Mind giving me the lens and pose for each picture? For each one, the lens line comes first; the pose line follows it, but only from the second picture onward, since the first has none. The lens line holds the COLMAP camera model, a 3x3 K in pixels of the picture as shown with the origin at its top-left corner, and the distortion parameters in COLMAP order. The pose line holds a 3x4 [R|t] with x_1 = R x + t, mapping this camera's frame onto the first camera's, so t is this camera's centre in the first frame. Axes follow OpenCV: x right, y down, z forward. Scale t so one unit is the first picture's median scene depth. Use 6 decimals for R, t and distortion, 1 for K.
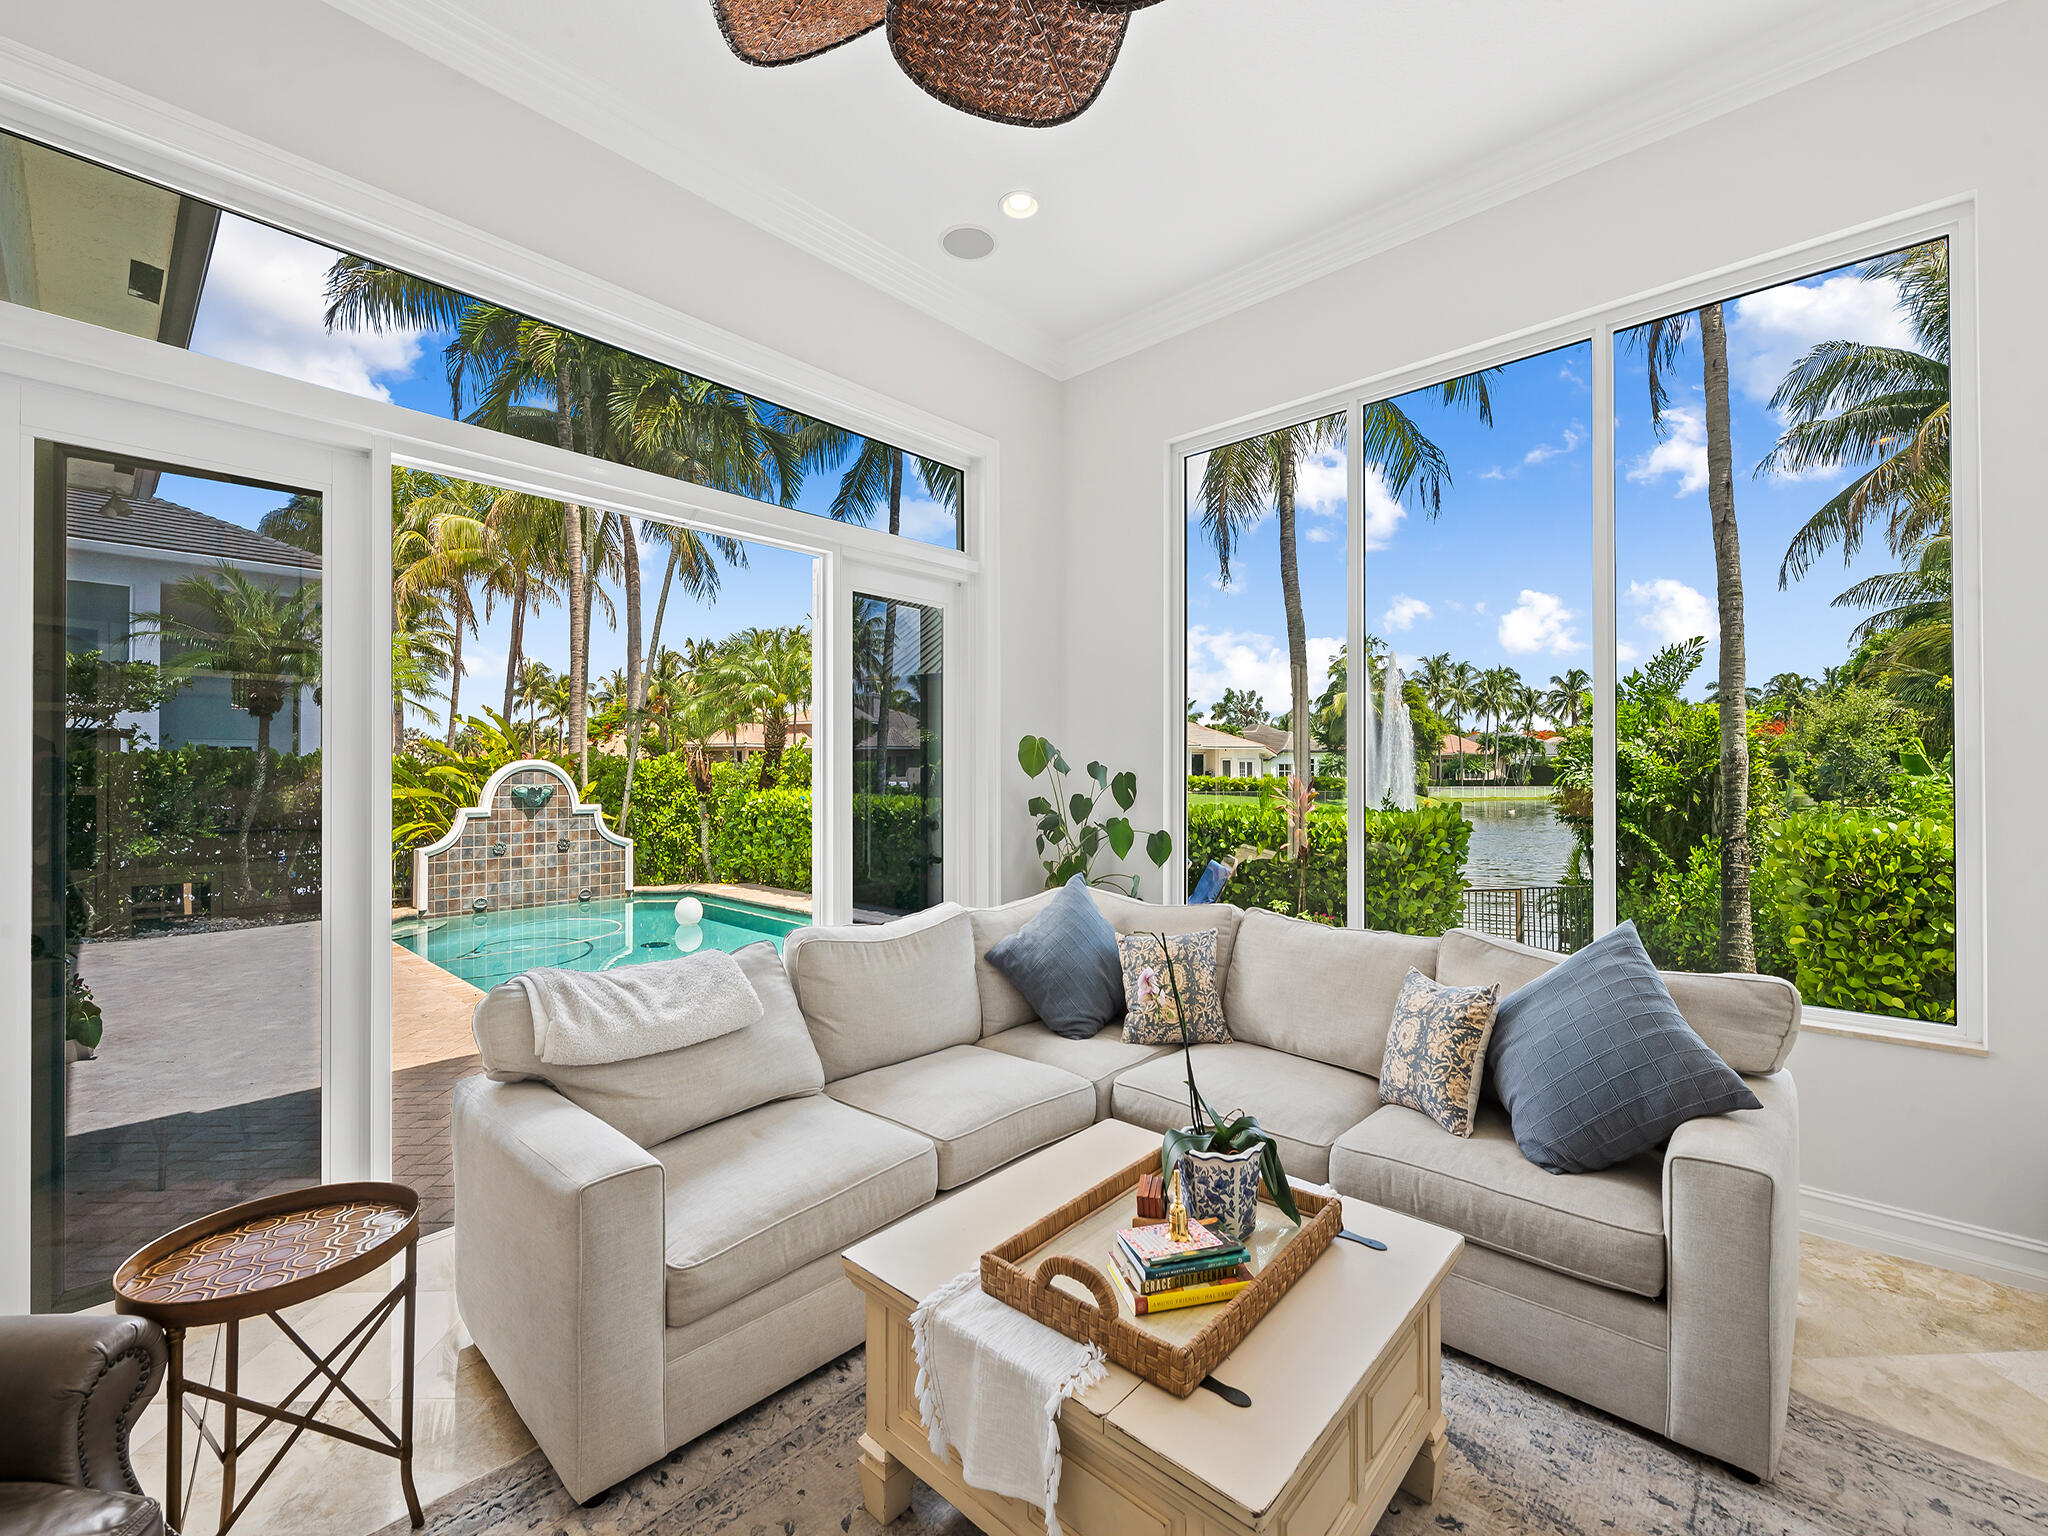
lens RADIAL K [[855.7, 0, 1017.6], [0, 855.7, 768.9], [0, 0, 1]] dist [0.000047, -0.000073]
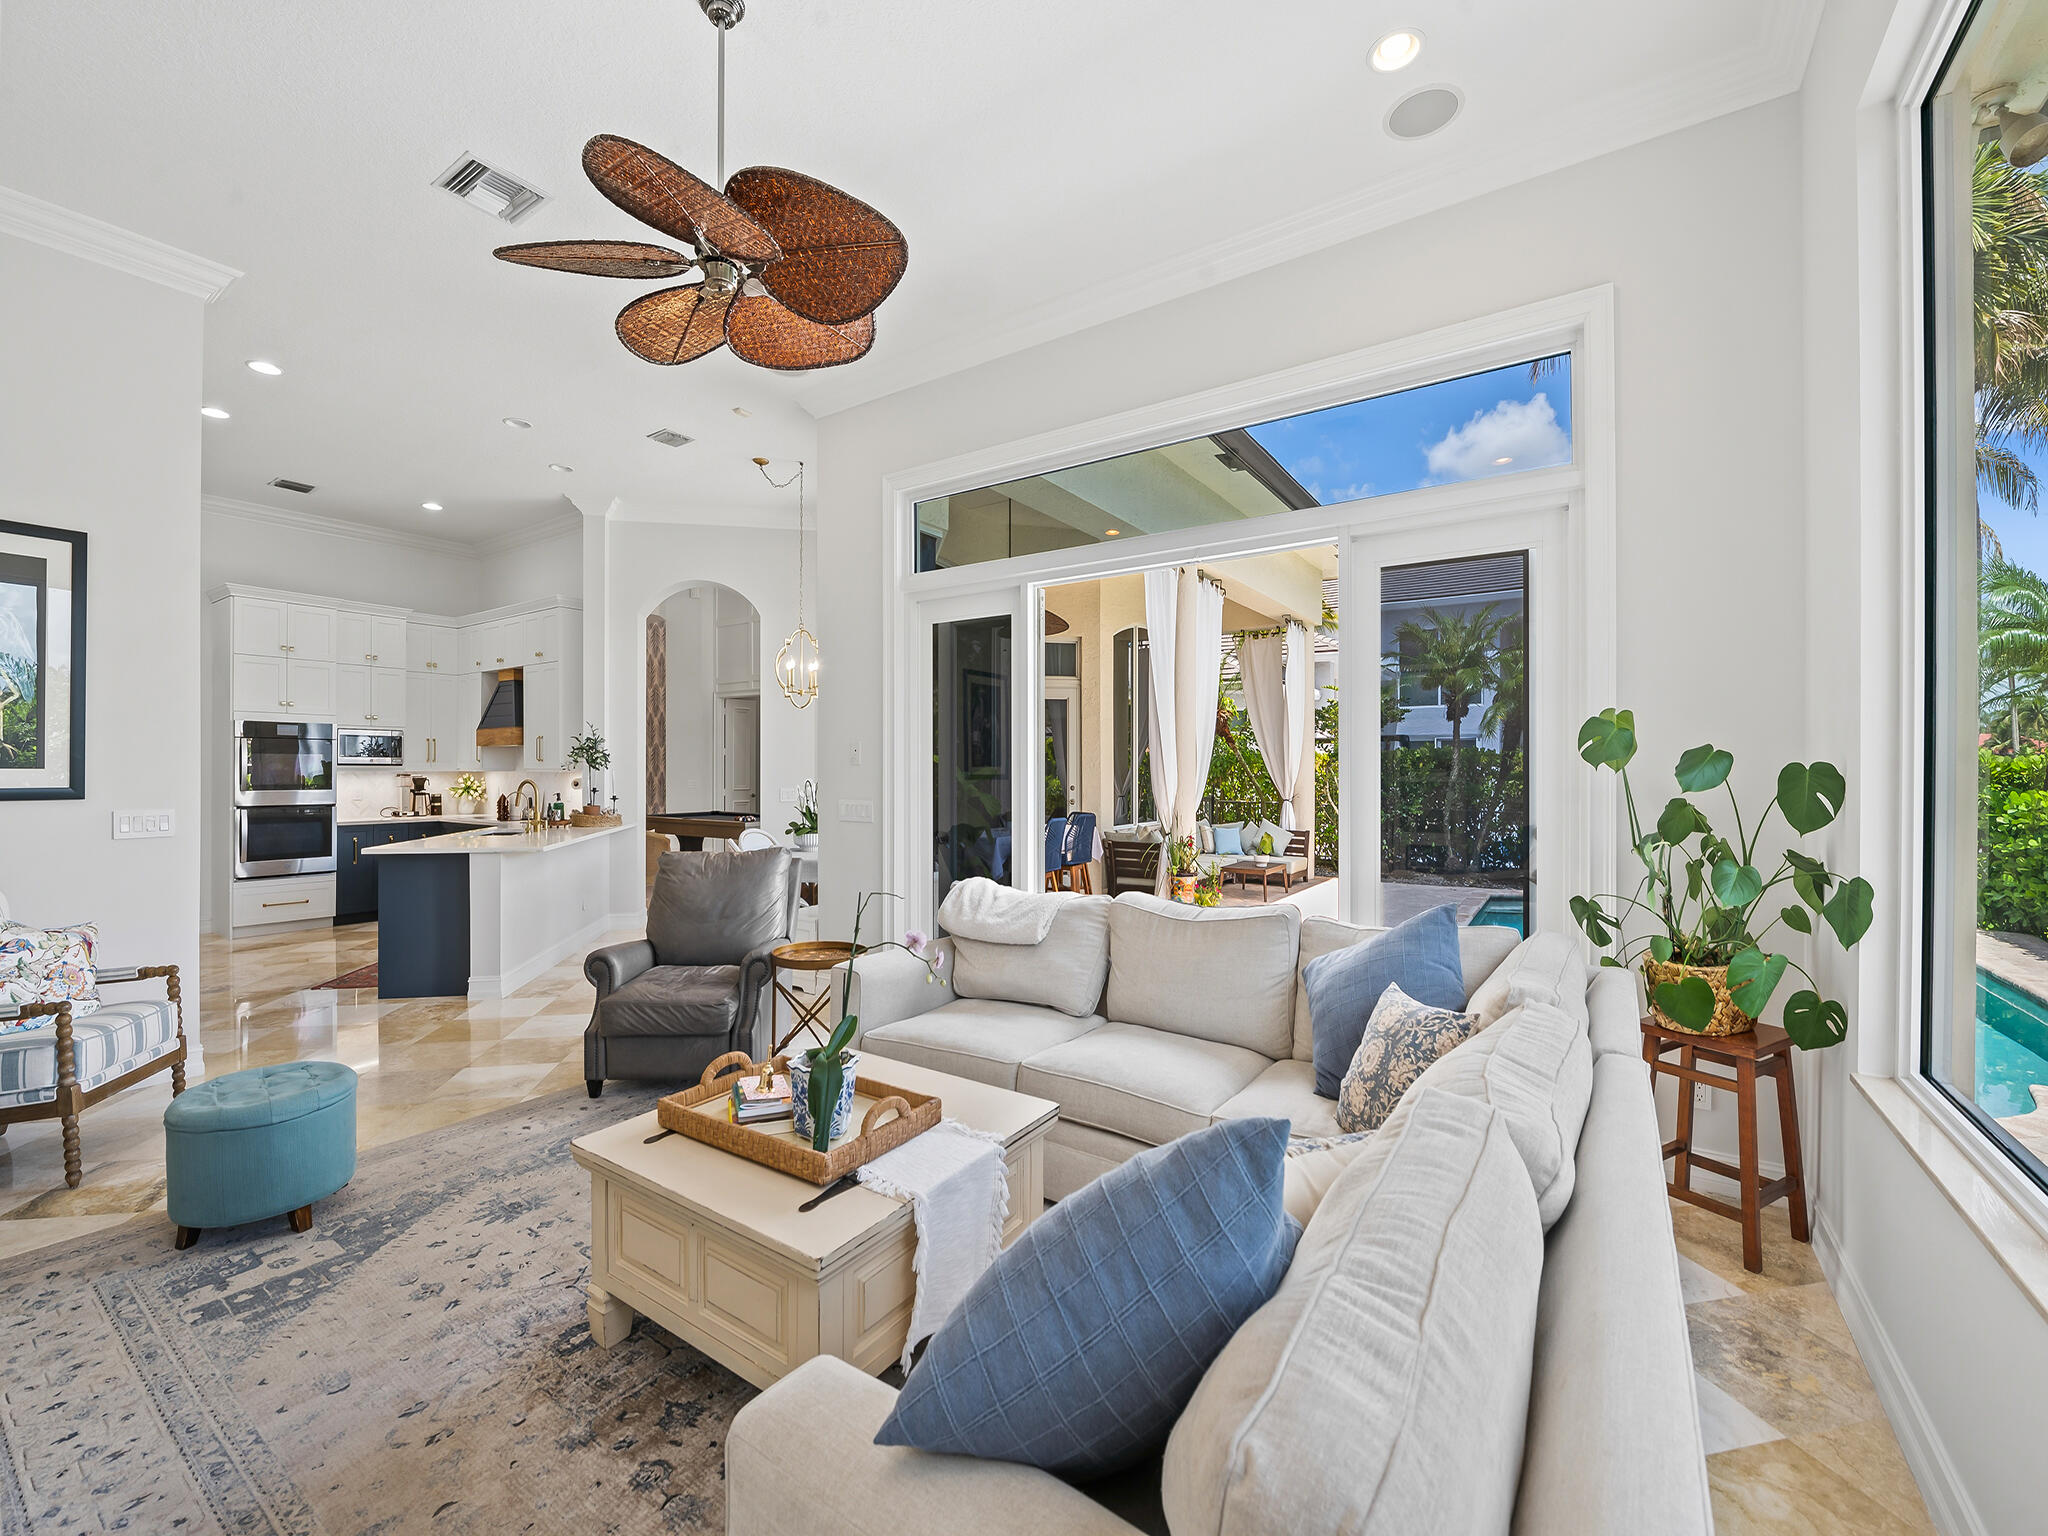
lens RADIAL K [[848.5, 0, 1024.0], [0, 848.5, 768.0], [0, 0, 1]] dist [-0.009118, -0.000104]
pose [[0.145336, 0.002206, -0.989380, 0.218408], [0.003261, 0.999991, 0.002708, 0.001156], [0.989377, -0.003620, 0.145327, 0.162827]]
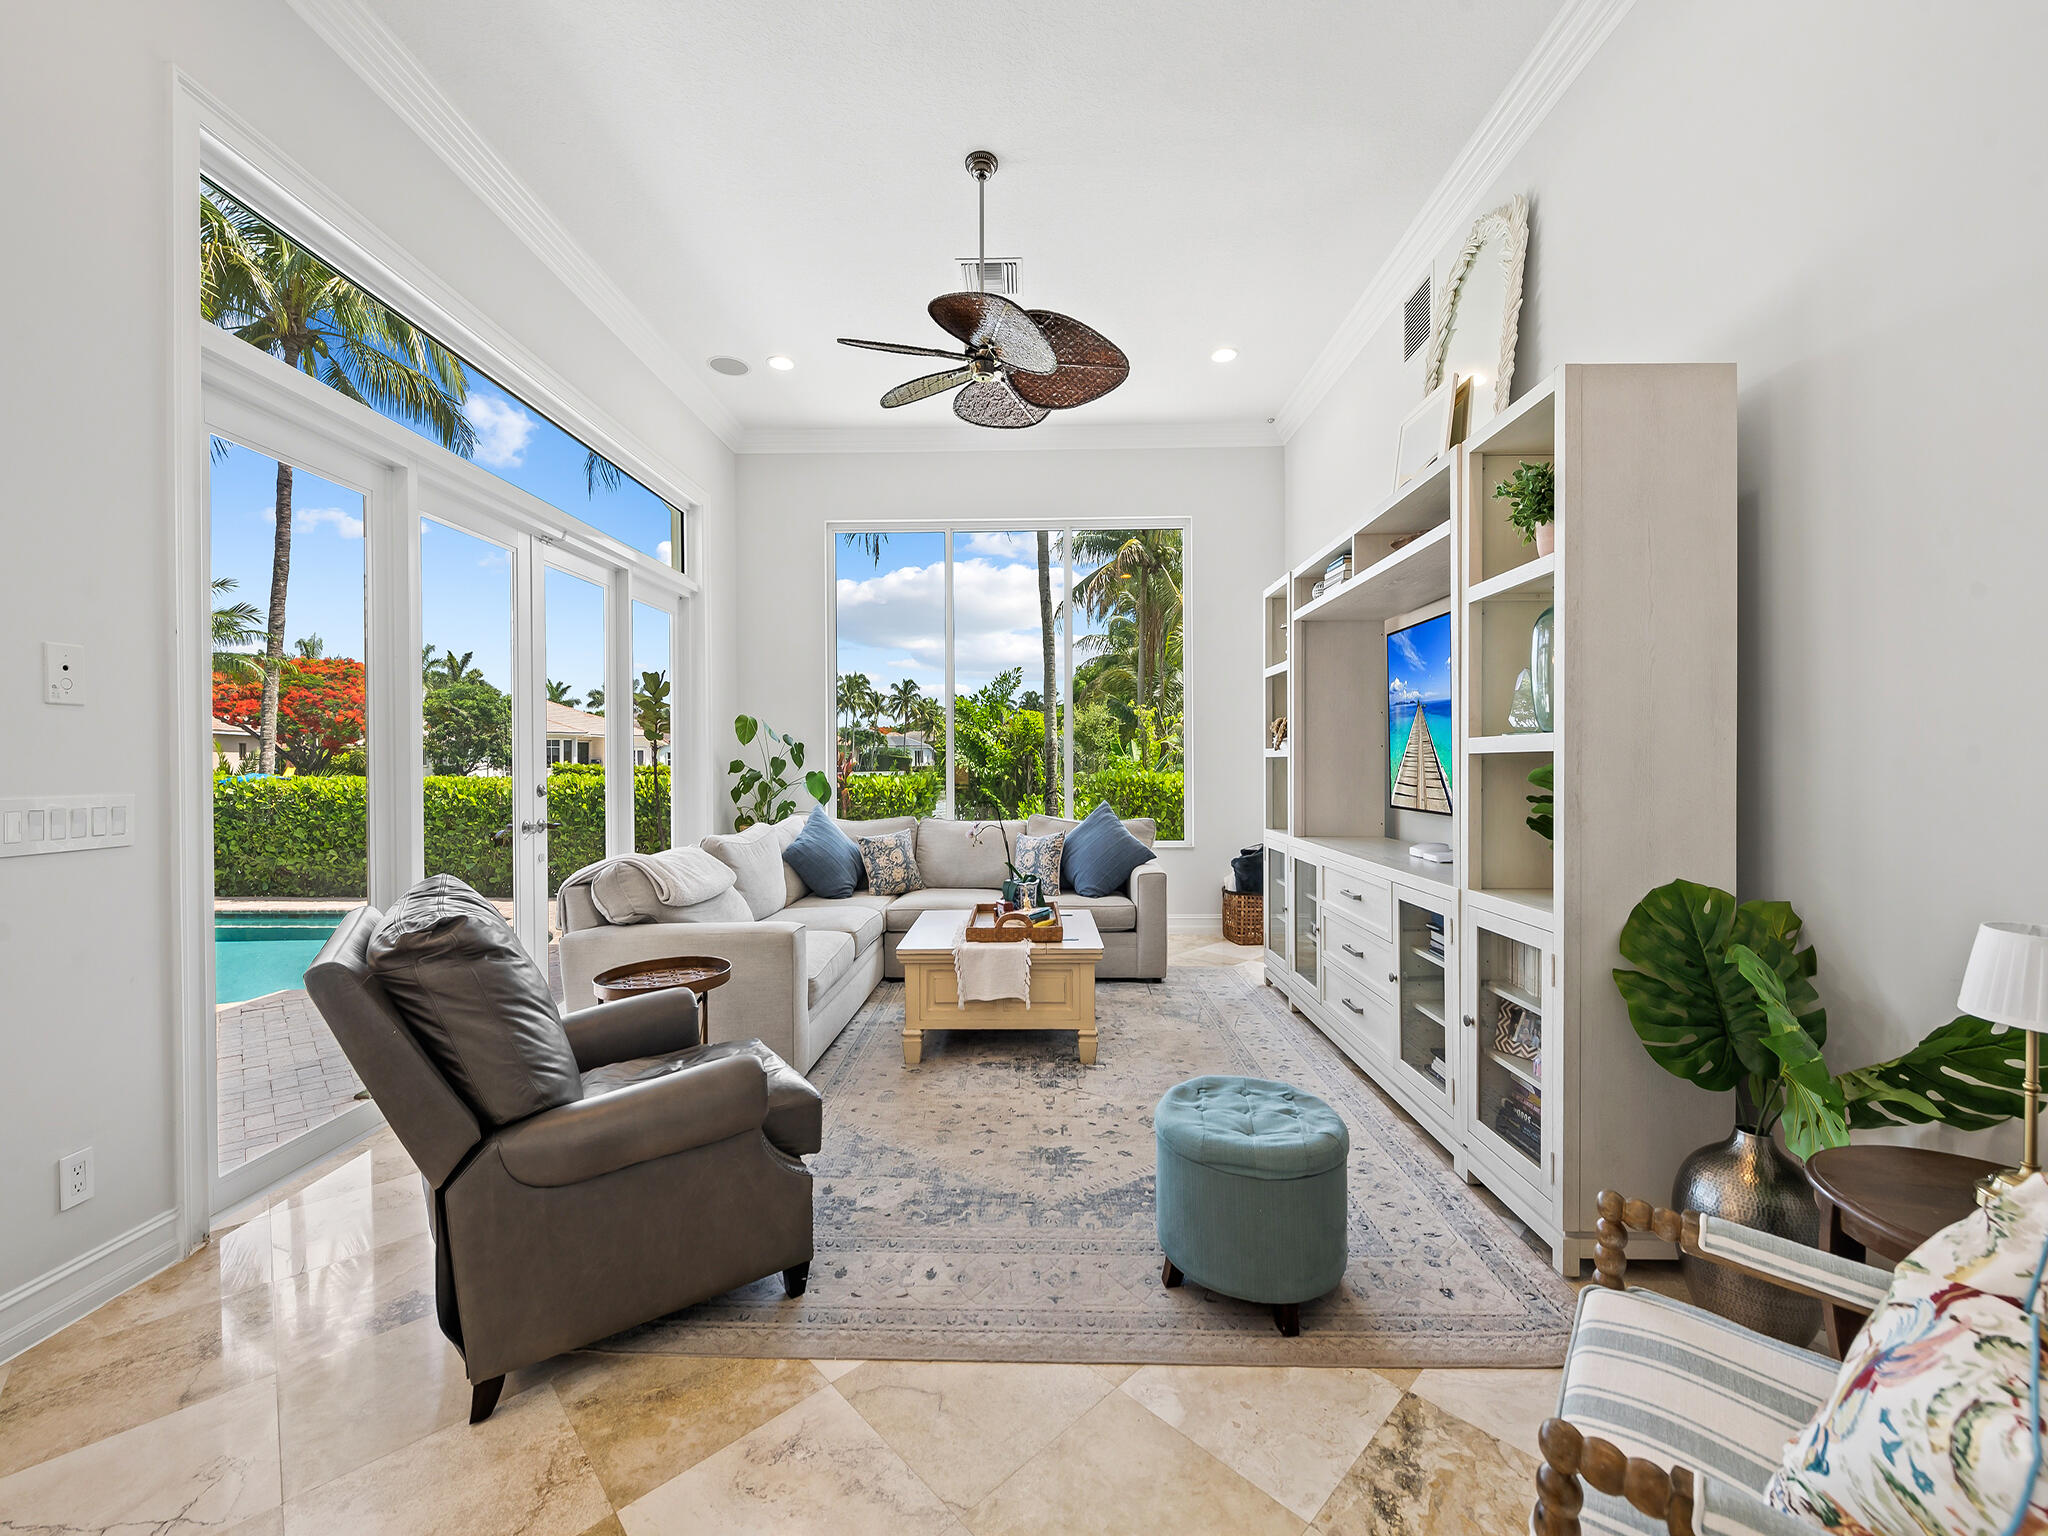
lens RADIAL K [[809.6, 0, 1021.4], [0, 809.6, 768.0], [0, 0, 1]] dist [0.003993, -0.003983]
pose [[0.747831, -0.008908, 0.663830, -0.191195], [0.001137, 0.999926, 0.012138, 0.011800], [-0.663889, -0.008322, 0.747785, -0.106975]]
